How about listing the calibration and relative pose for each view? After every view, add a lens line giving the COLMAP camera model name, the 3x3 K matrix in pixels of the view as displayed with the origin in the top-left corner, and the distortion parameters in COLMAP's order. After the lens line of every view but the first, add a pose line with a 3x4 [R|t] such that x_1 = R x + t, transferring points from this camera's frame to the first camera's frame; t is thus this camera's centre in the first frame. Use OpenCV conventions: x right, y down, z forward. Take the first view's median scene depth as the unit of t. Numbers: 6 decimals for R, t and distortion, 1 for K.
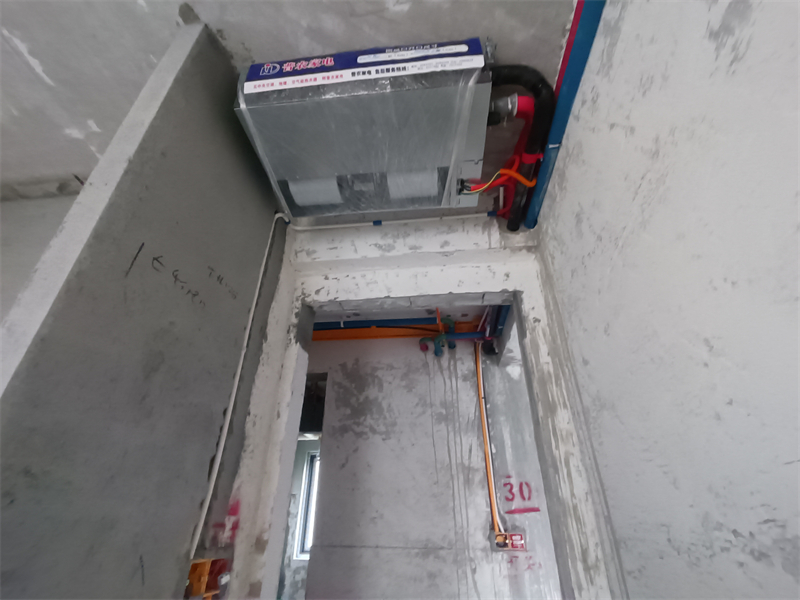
lens RADIAL K [[367.7, 0, 396.3], [0, 367.7, 303.0], [0, 0, 1]] dist [-0.004518, 0.001461]
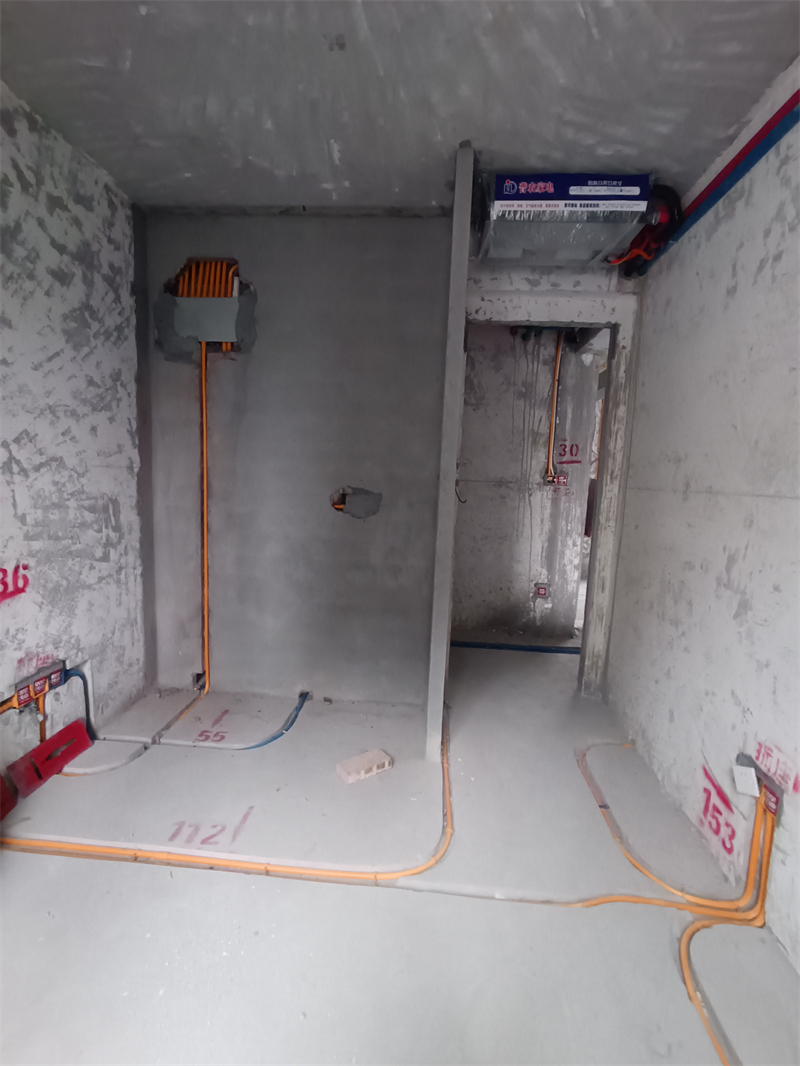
lens RADIAL K [[490.0, 0, 406.0], [0, 490.0, 539.5], [0, 0, 1]] dist [-0.004518, 0.001461]
pose [[0.997949, 0.028440, 0.057348, -0.422674], [-0.057162, 0.799166, 0.598386, -0.325826], [-0.028812, -0.600437, 0.799153, -0.745888]]
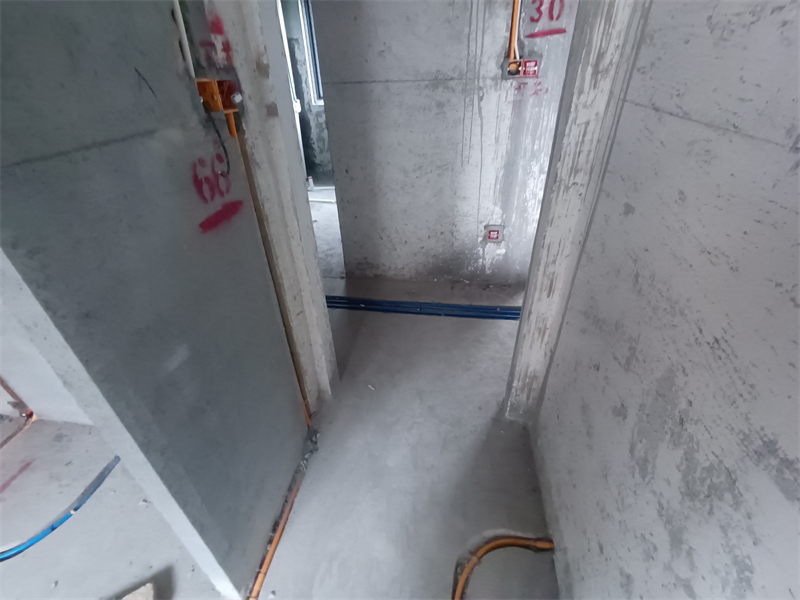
lens RADIAL K [[367.7, 0, 395.8], [0, 367.7, 305.3], [0, 0, 1]] dist [-0.004518, 0.001461]
pose [[0.998541, -0.017395, -0.051128, 0.012615], [0.053479, 0.450448, 0.891199, 0.048882], [0.007528, -0.892633, 0.450721, 0.000270]]
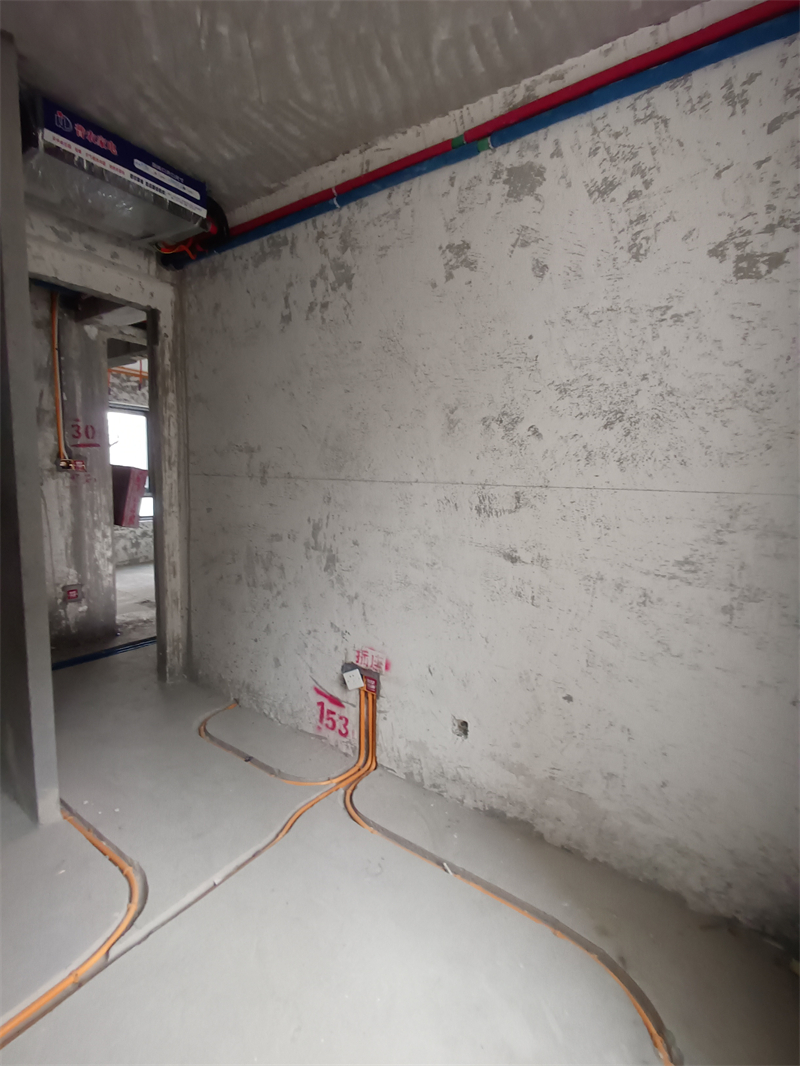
lens RADIAL K [[490.0, 0, 404.4], [0, 490.0, 539.4], [0, 0, 1]] dist [-0.004518, 0.001461]
pose [[0.468391, -0.103139, 0.877480, -0.715258], [-0.457067, 0.821652, 0.340555, -0.278084], [-0.756108, -0.560580, 0.337714, -0.654045]]
